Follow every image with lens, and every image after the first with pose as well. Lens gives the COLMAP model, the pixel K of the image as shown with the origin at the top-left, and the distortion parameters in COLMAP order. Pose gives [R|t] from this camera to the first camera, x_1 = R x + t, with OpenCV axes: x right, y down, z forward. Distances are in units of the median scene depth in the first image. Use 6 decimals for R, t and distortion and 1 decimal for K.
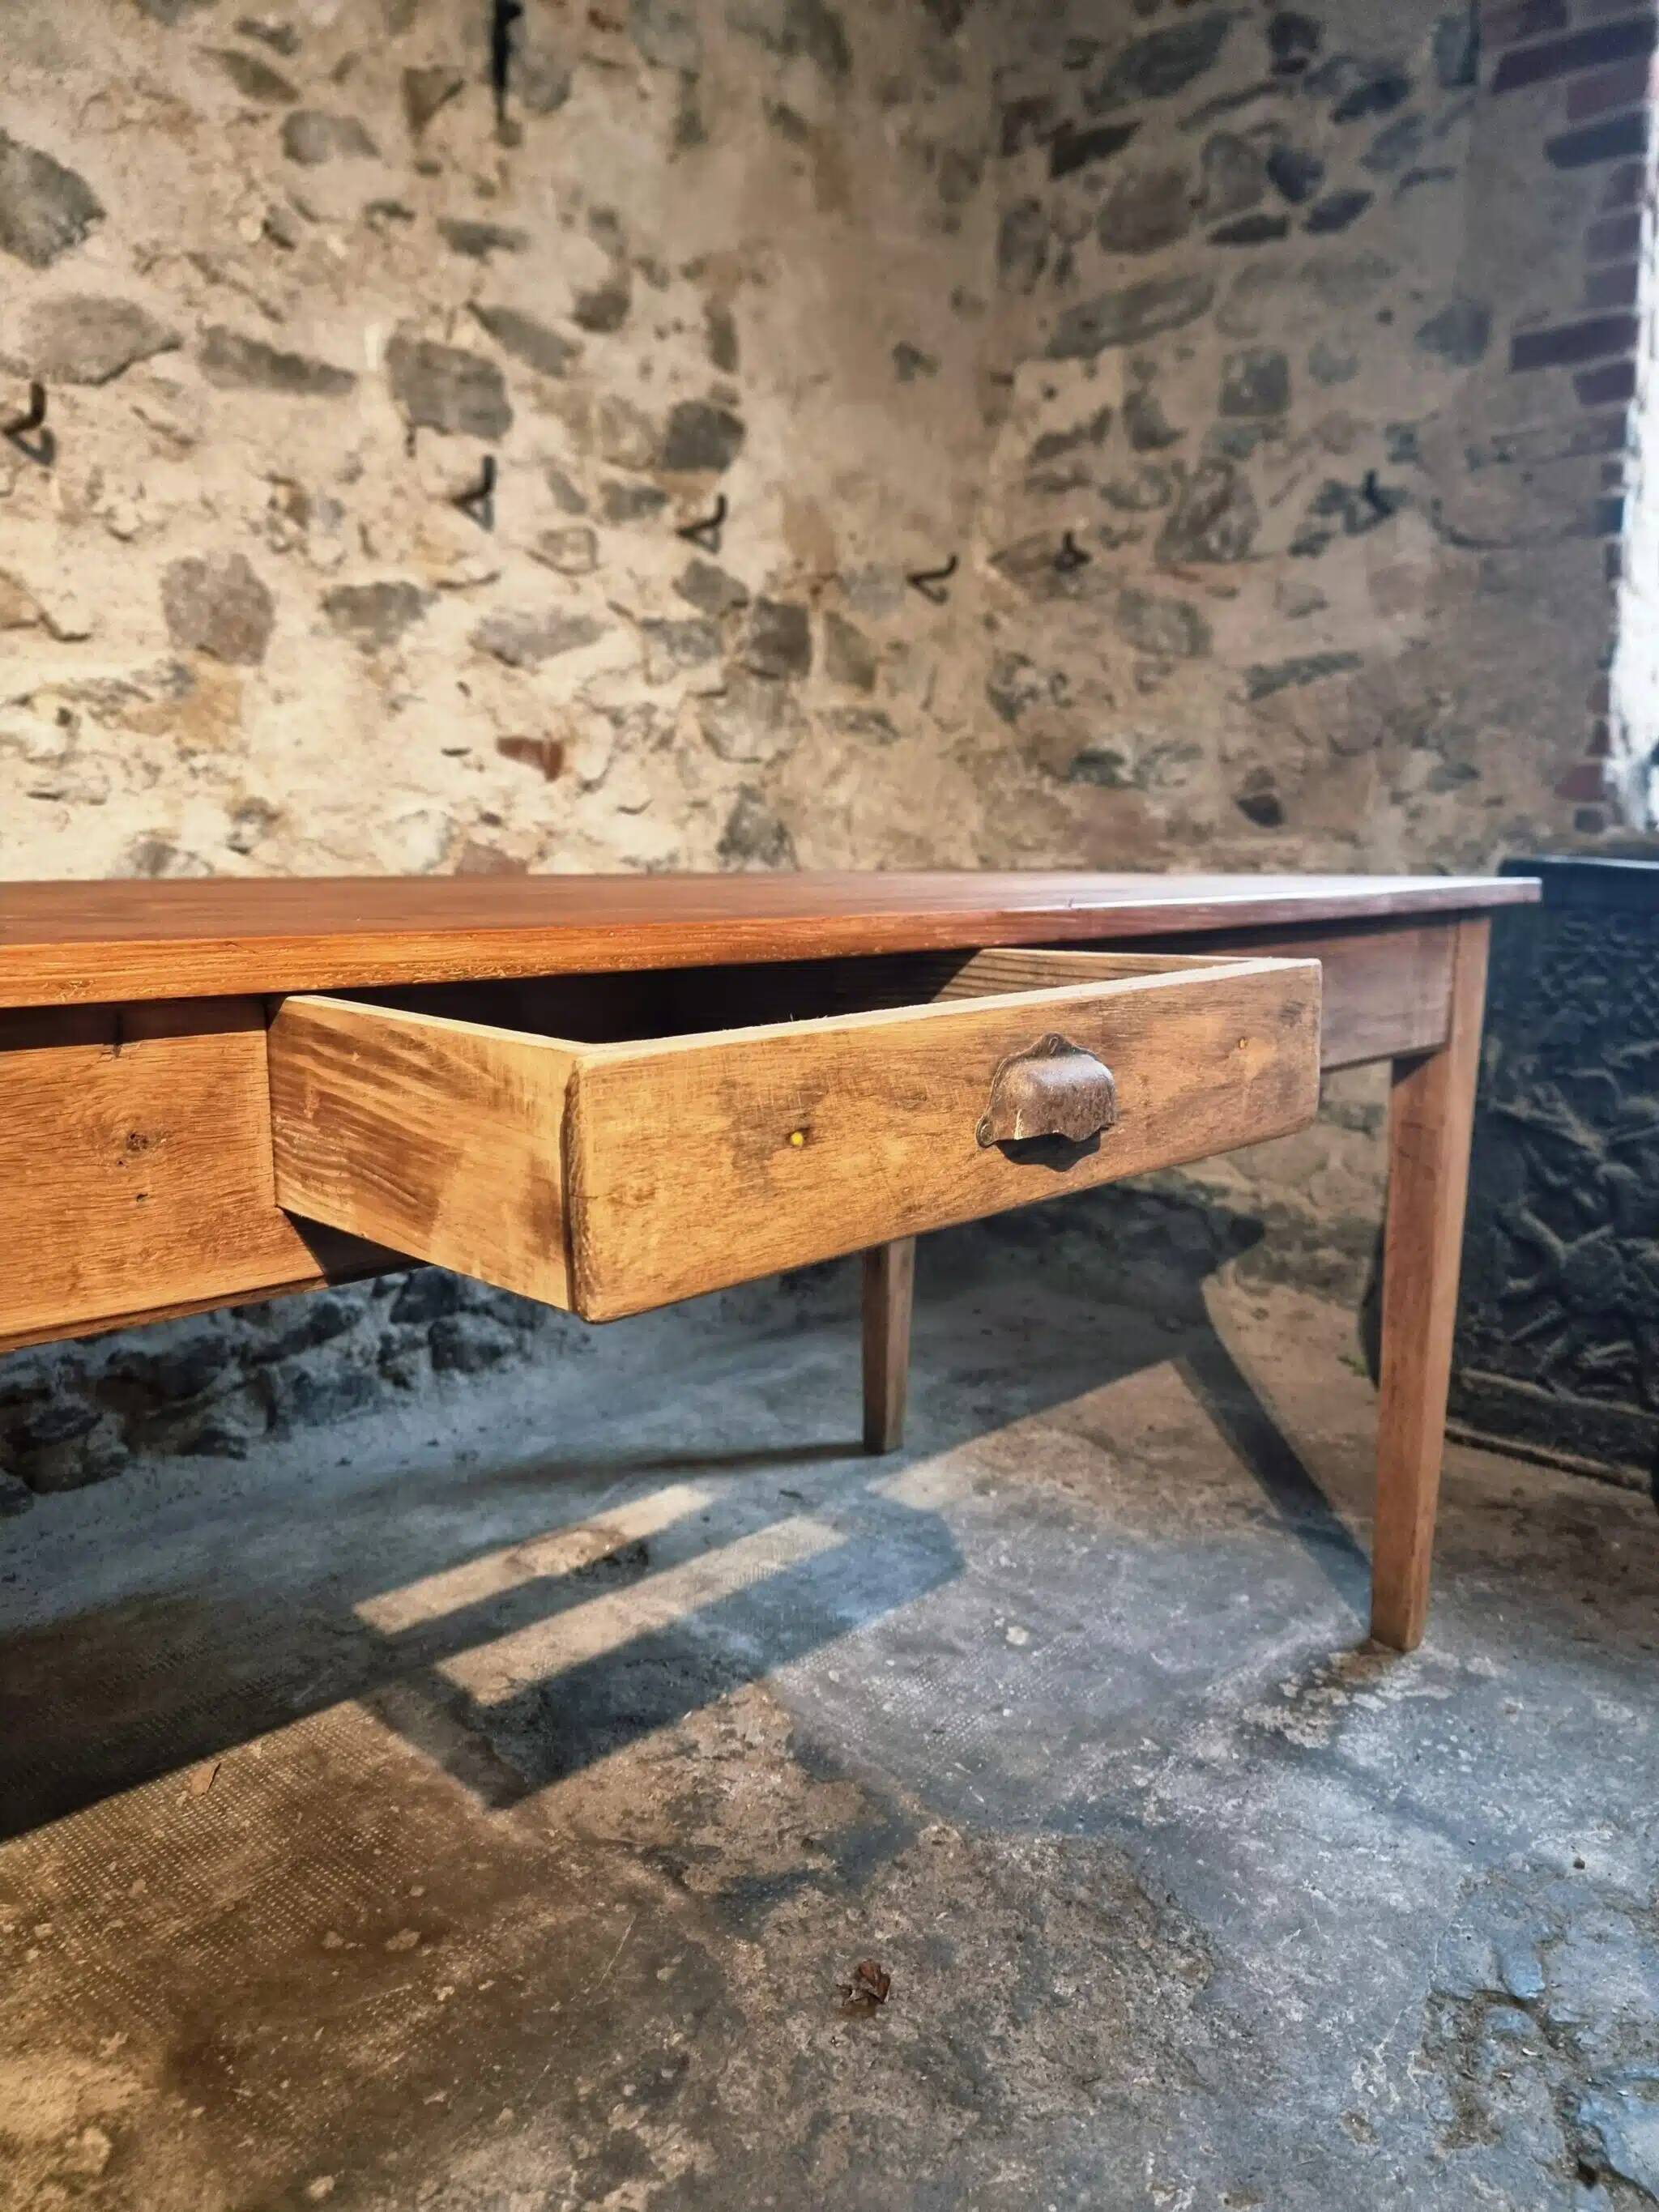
lens RADIAL K [[1549.8, 0, 808.1], [0, 1549.8, 1134.4], [0, 0, 1]] dist [0.056559, -0.062351]
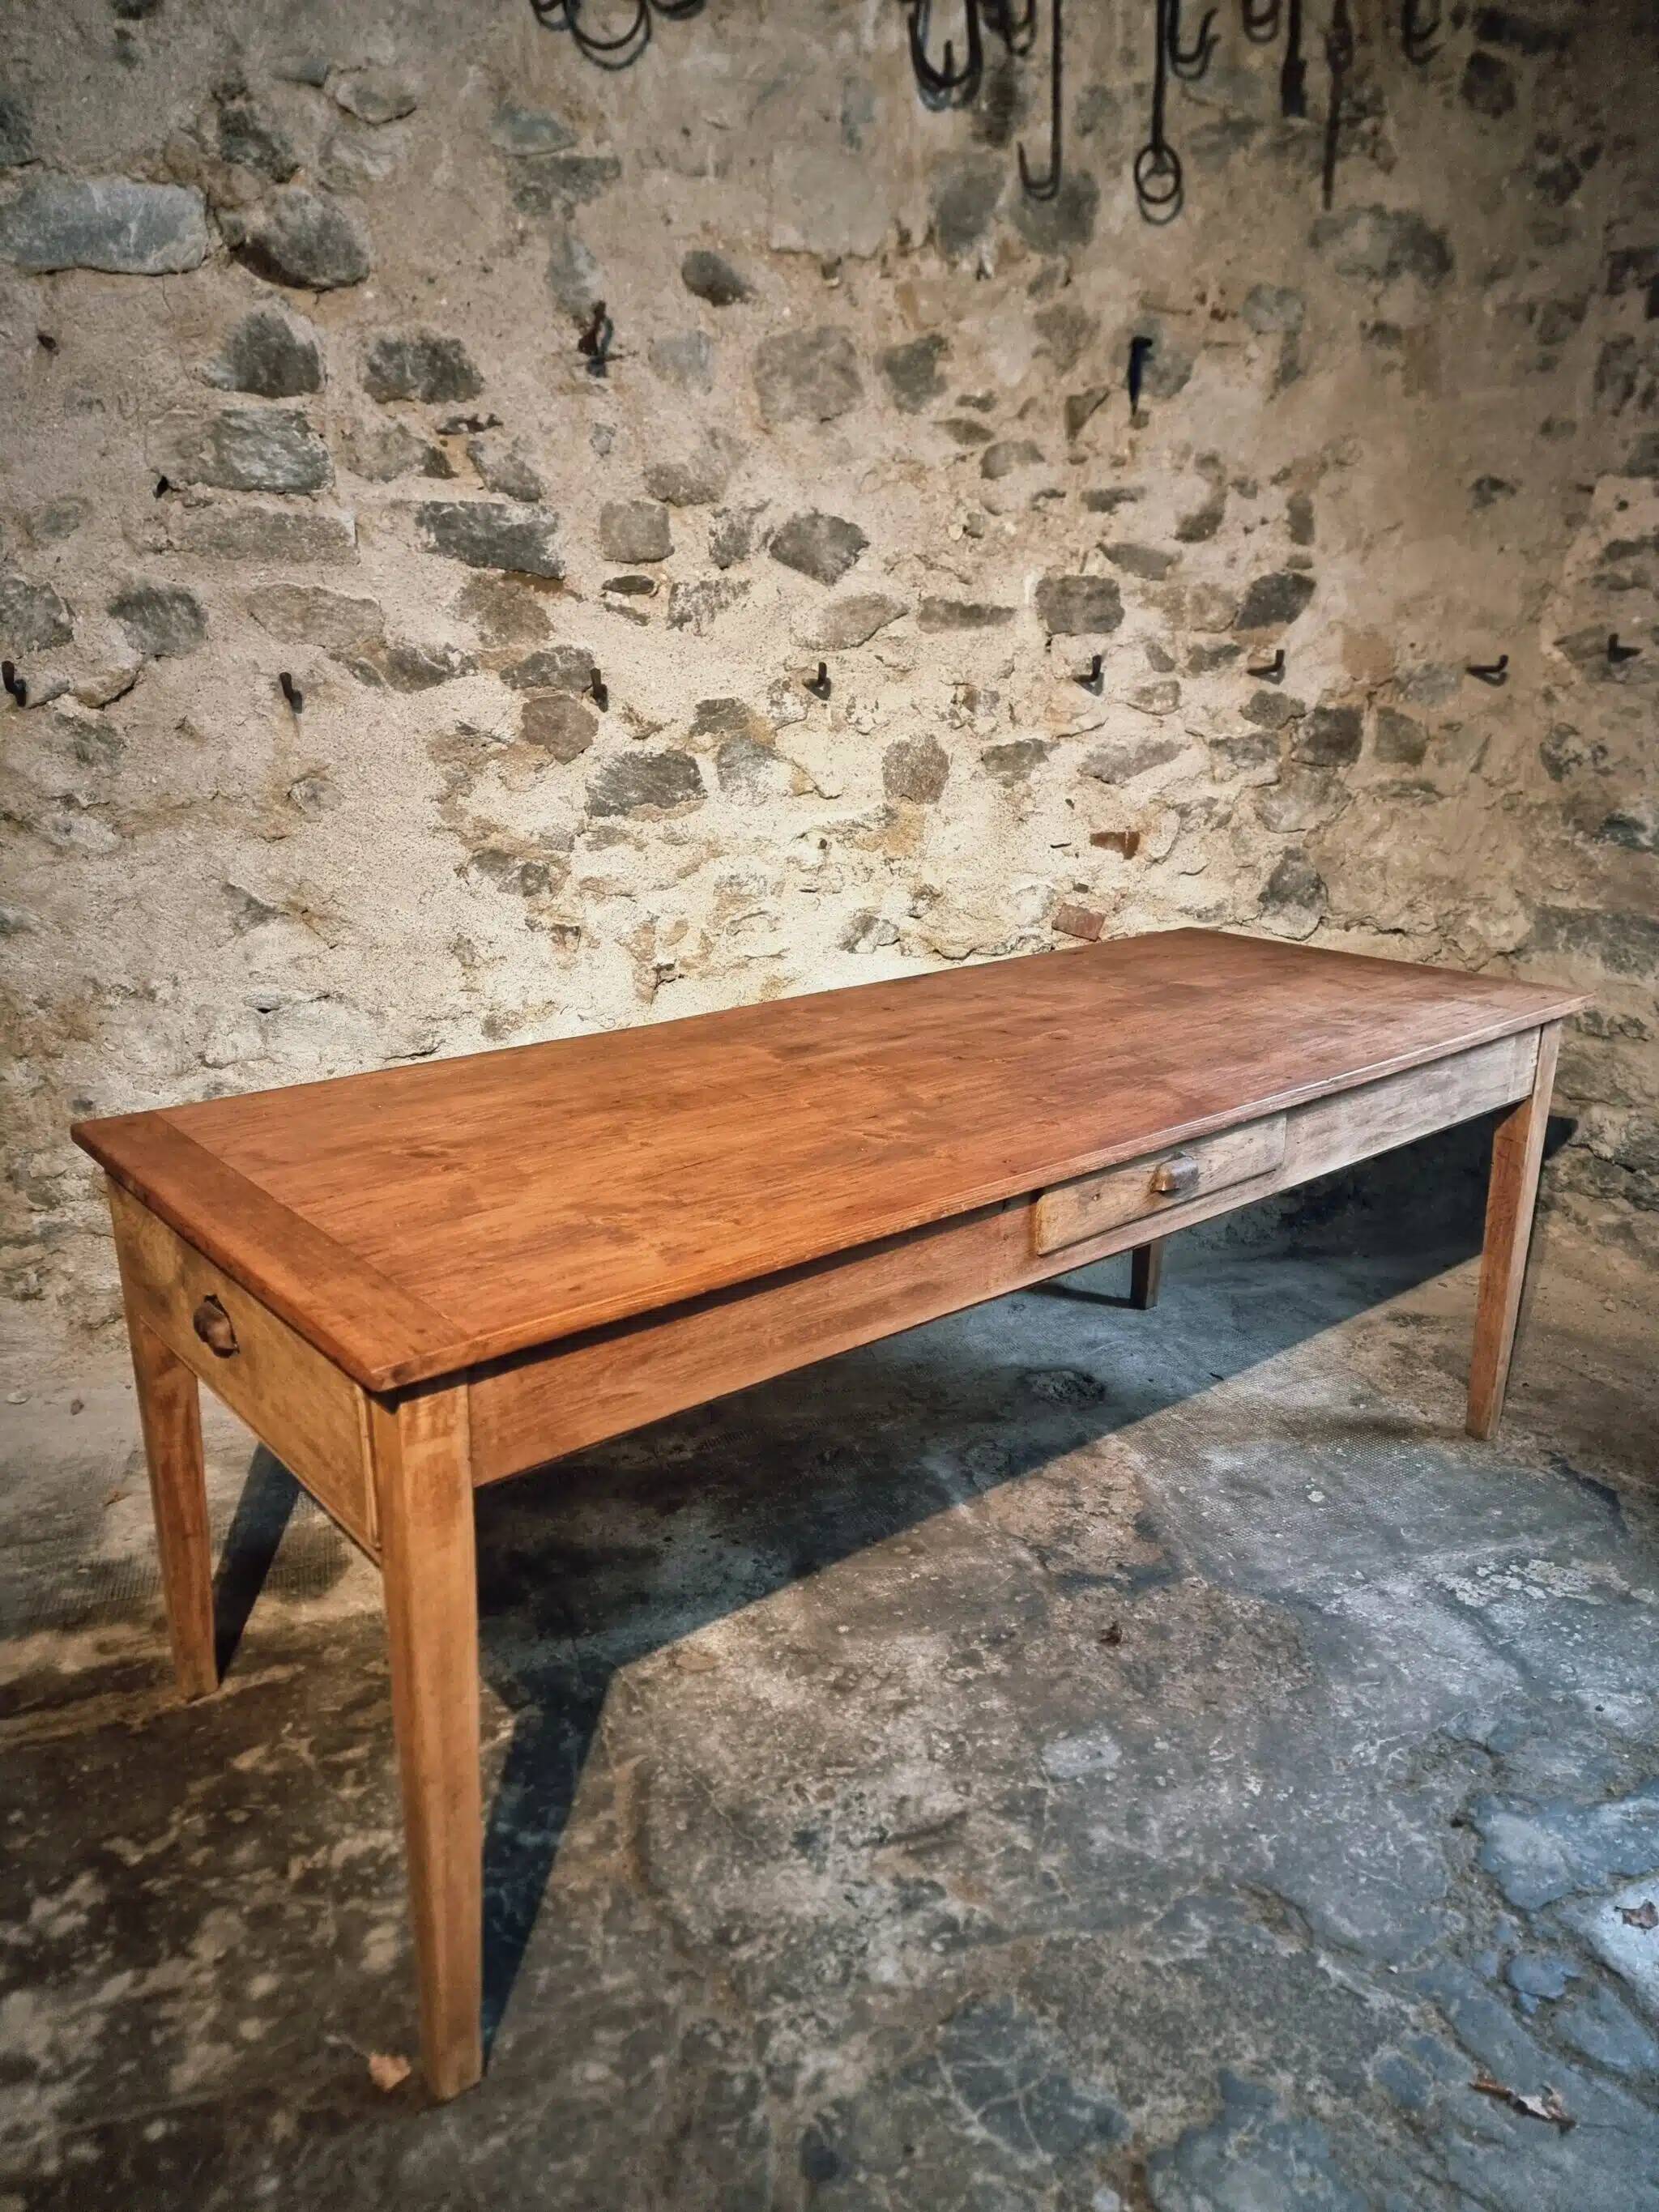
lens RADIAL K [[1529.6, 0, 814.0], [0, 1529.6, 1116.6], [0, 0, 1]] dist [0.081749, -0.078964]
pose [[0.888414, 0.131312, -0.439861, 0.251244], [-0.083149, 0.988395, 0.127127, -0.161483], [0.451450, -0.076367, 0.889023, -0.442297]]
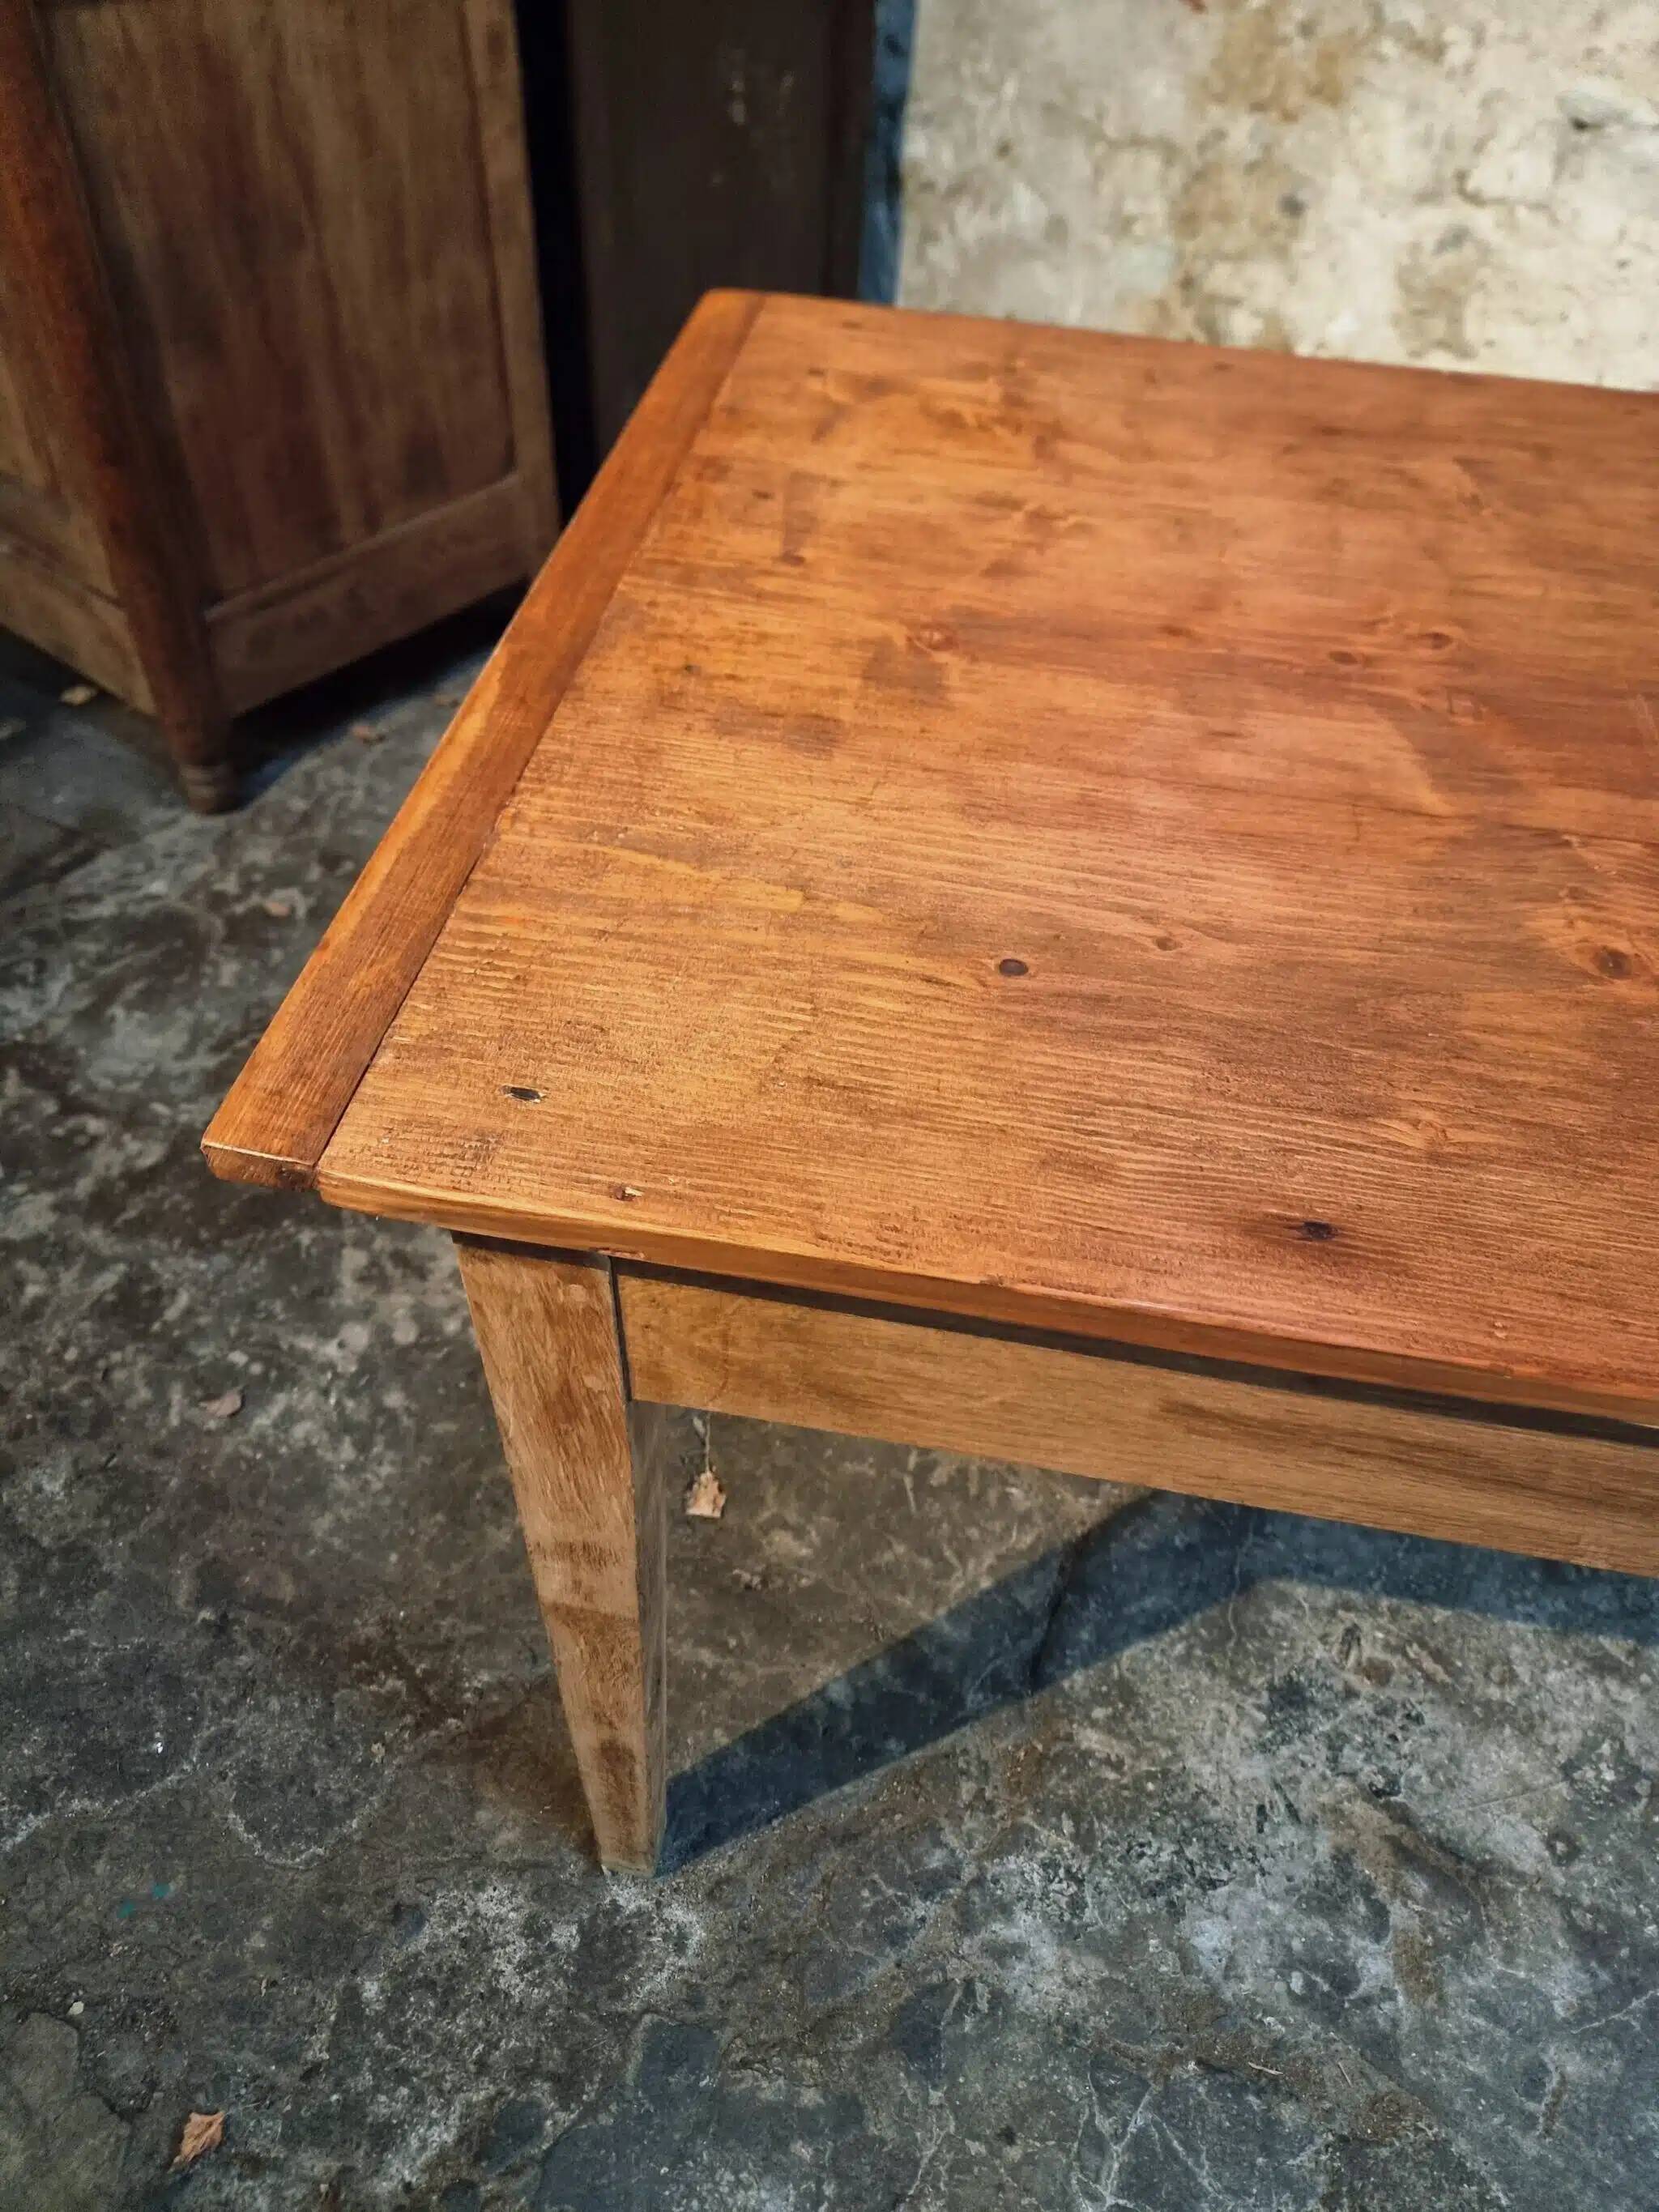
lens RADIAL K [[1548.8, 0, 795.0], [0, 1548.8, 1127.3], [0, 0, 1]] dist [0.083049, -0.089999]
pose [[0.128947, 0.725227, -0.676327, 0.140202], [-0.213972, 0.686303, 0.695129, -0.171620], [0.968292, 0.055080, 0.243675, -0.043686]]
